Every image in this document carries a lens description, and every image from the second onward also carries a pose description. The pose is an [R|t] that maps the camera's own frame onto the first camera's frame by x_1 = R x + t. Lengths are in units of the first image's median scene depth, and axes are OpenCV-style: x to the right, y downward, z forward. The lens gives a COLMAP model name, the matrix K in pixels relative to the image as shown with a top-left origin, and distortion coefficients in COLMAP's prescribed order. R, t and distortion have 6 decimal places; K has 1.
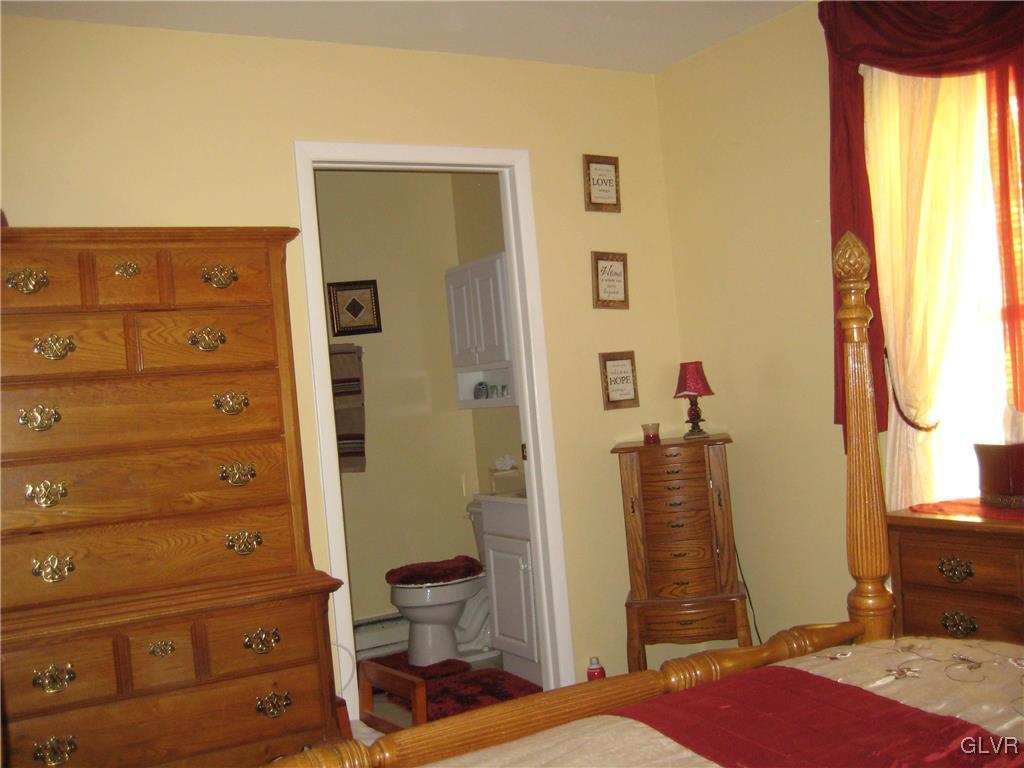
lens RADIAL K [[1080.5, 0, 504.6], [0, 1080.5, 384.3], [0, 0, 1]] dist [-0.133915, 0.167690]
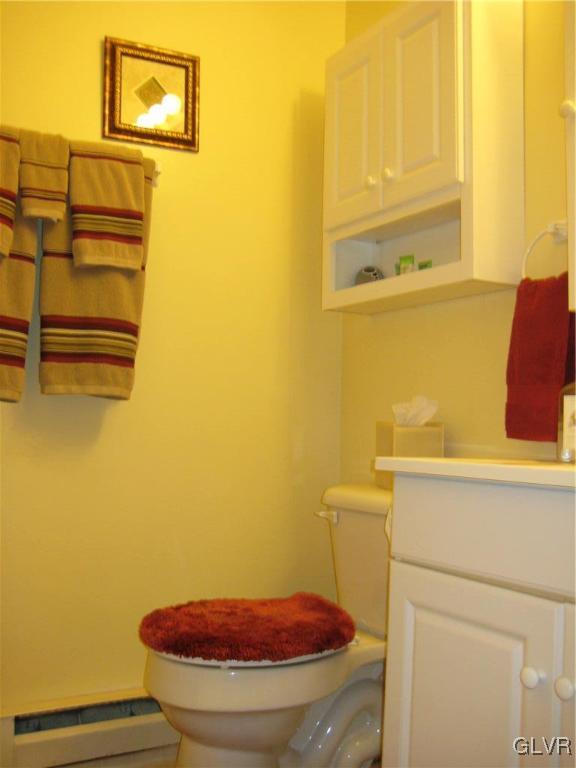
lens RADIAL K [[810.4, 0, 288.0], [0, 810.4, 384.0], [0, 0, 1]] dist [-0.133915, 0.167690]
pose [[0.993841, 0.109429, -0.017468, -0.053667], [-0.110054, 0.993117, -0.040090, 0.084851], [0.012960, 0.041766, 0.999043, 0.655075]]
